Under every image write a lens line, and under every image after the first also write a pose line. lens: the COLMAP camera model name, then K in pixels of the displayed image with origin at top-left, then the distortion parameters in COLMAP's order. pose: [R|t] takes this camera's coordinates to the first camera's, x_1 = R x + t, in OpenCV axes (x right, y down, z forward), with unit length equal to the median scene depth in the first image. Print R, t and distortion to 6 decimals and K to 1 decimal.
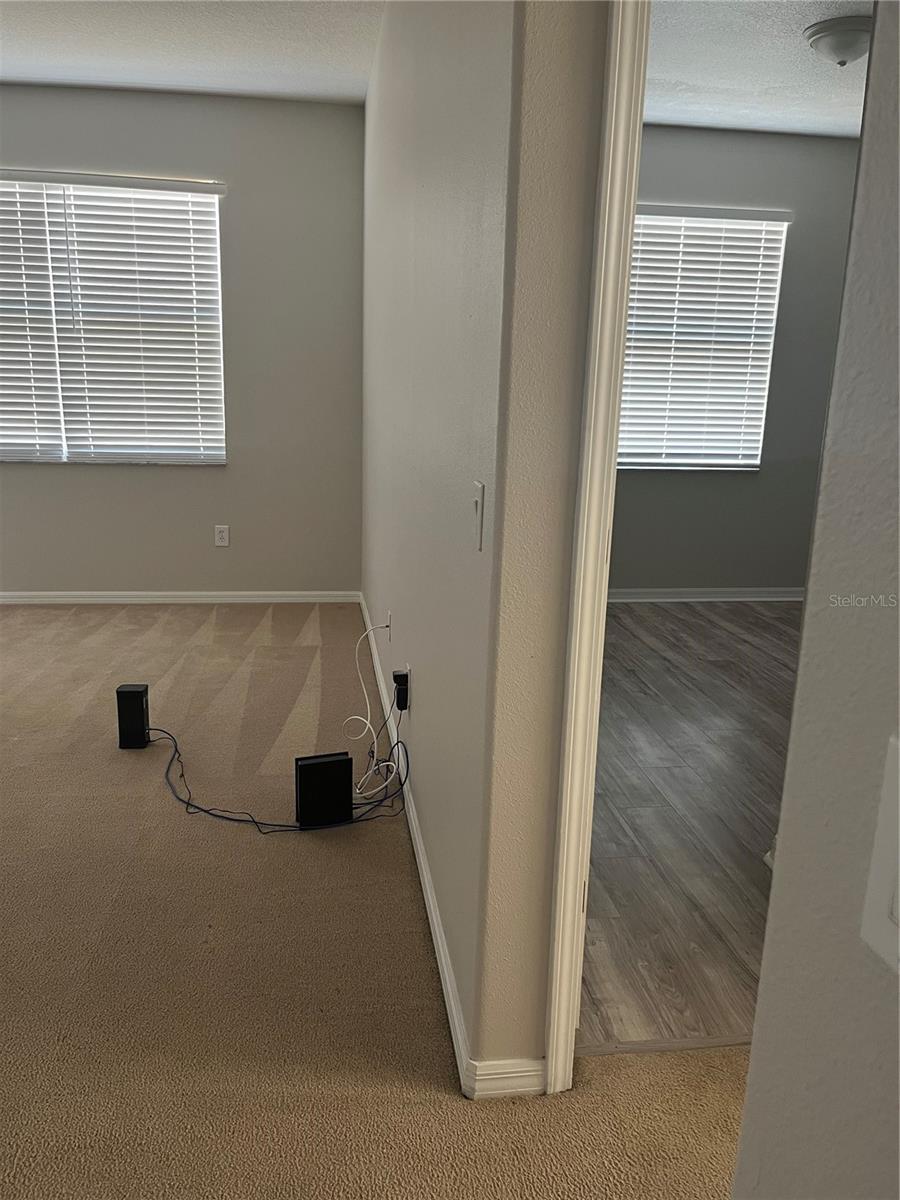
lens RADIAL K [[911.4, 0, 446.4], [0, 911.4, 602.9], [0, 0, 1]] dist [0.059005, -0.076717]
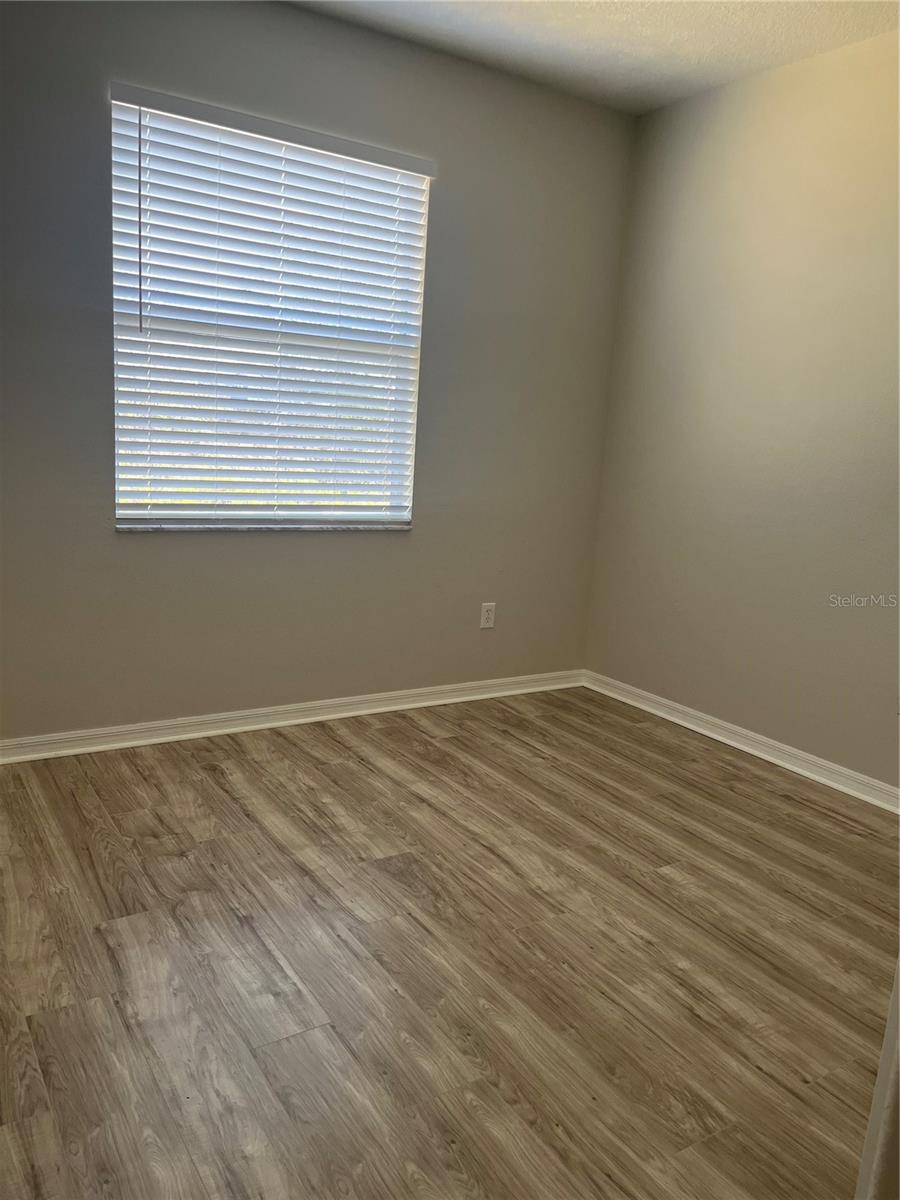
lens RADIAL K [[911.4, 0, 446.4], [0, 911.4, 602.9], [0, 0, 1]] dist [0.059005, -0.076717]
pose [[0.911630, -0.051055, 0.407829, 0.023378], [0.063630, 0.997823, -0.017321, -0.022022], [-0.406057, 0.041740, 0.912894, 0.106626]]
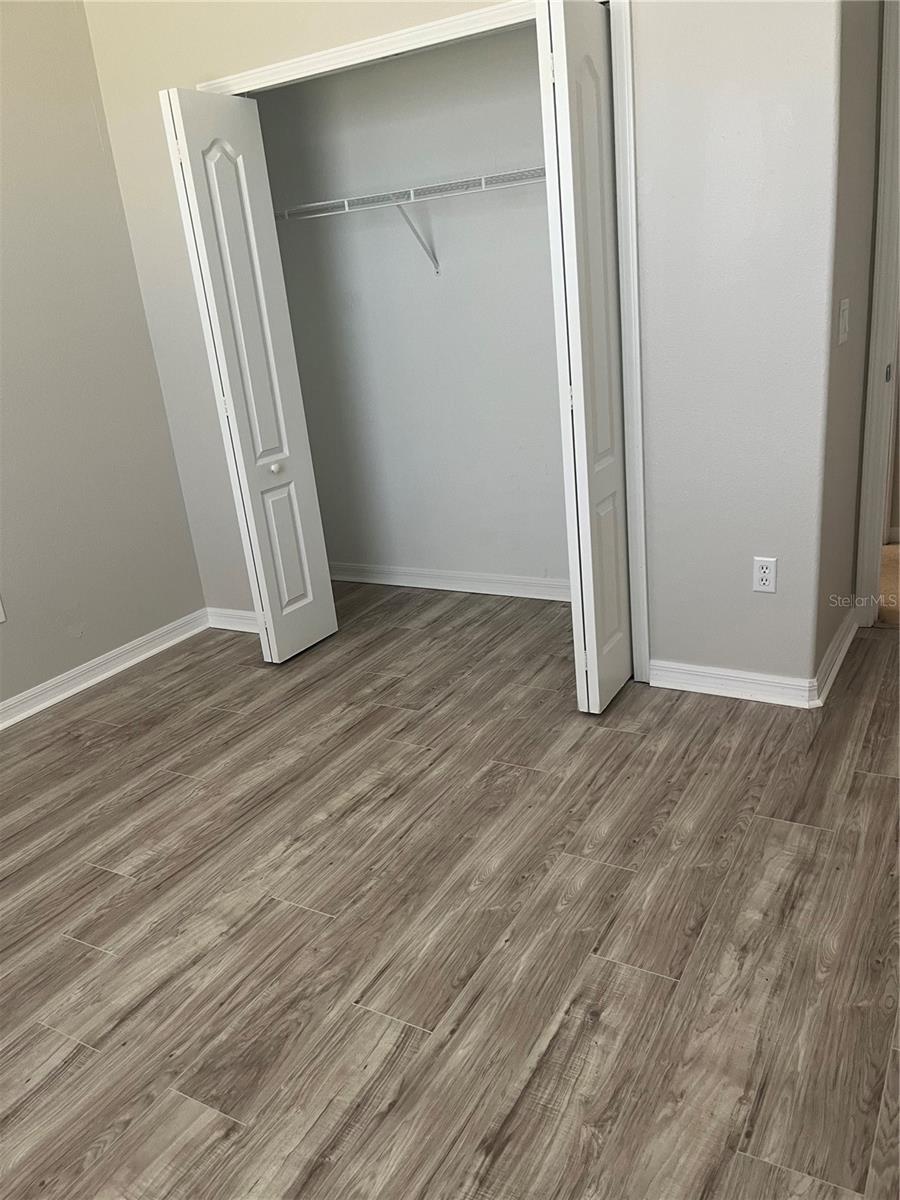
lens RADIAL K [[911.4, 0, 446.4], [0, 911.4, 602.9], [0, 0, 1]] dist [0.059005, -0.076717]
pose [[-0.782705, -0.160473, 0.601349, 0.009860], [0.219317, 0.833104, 0.507777, -0.063696], [-0.582471, 0.529326, -0.616880, 0.261577]]
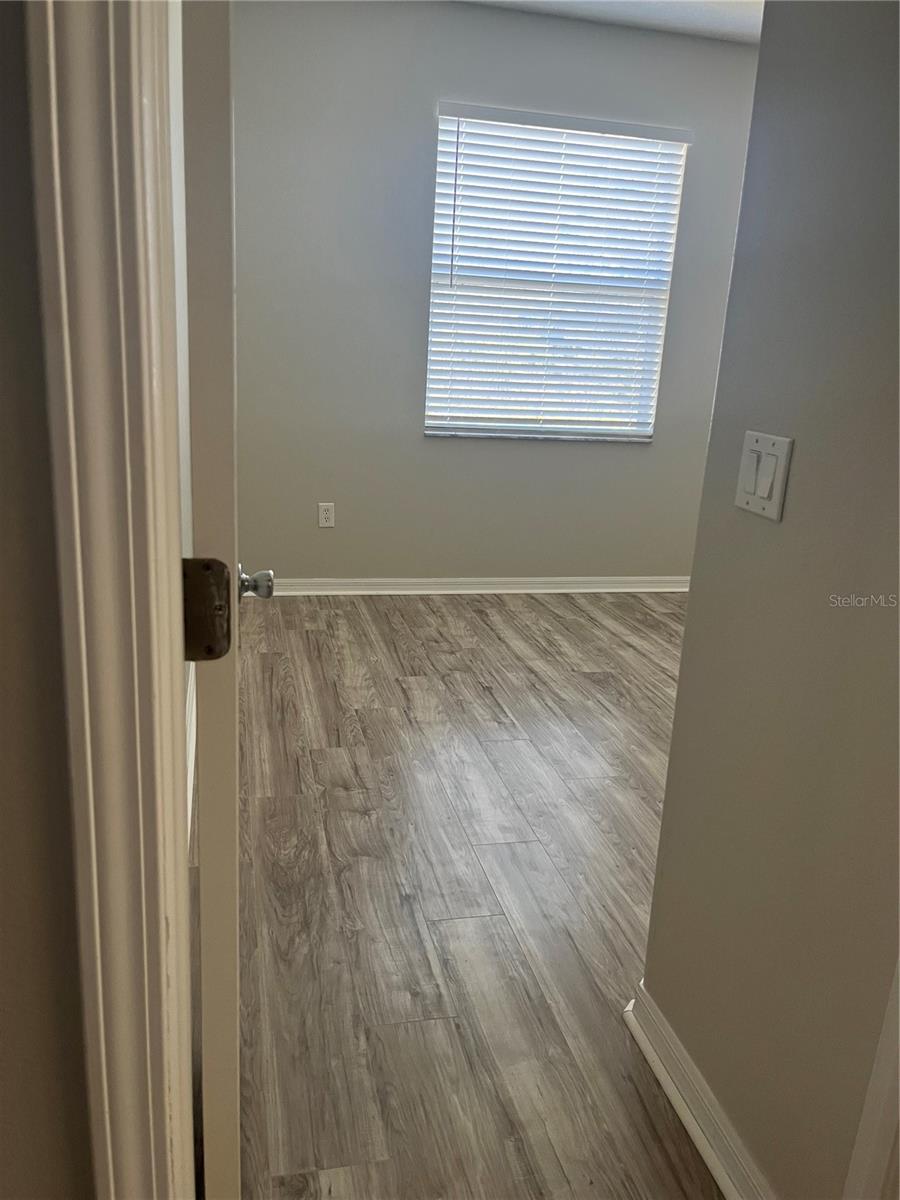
lens RADIAL K [[903.0, 0, 450.0], [0, 903.0, 600.0], [0, 0, 1]] dist [0.175545, -0.075078]
pose [[0.995389, 0.002401, 0.095889, 0.021652], [-0.005752, 0.999381, 0.034694, -0.007351], [-0.095746, -0.035085, 0.994787, 0.049272]]
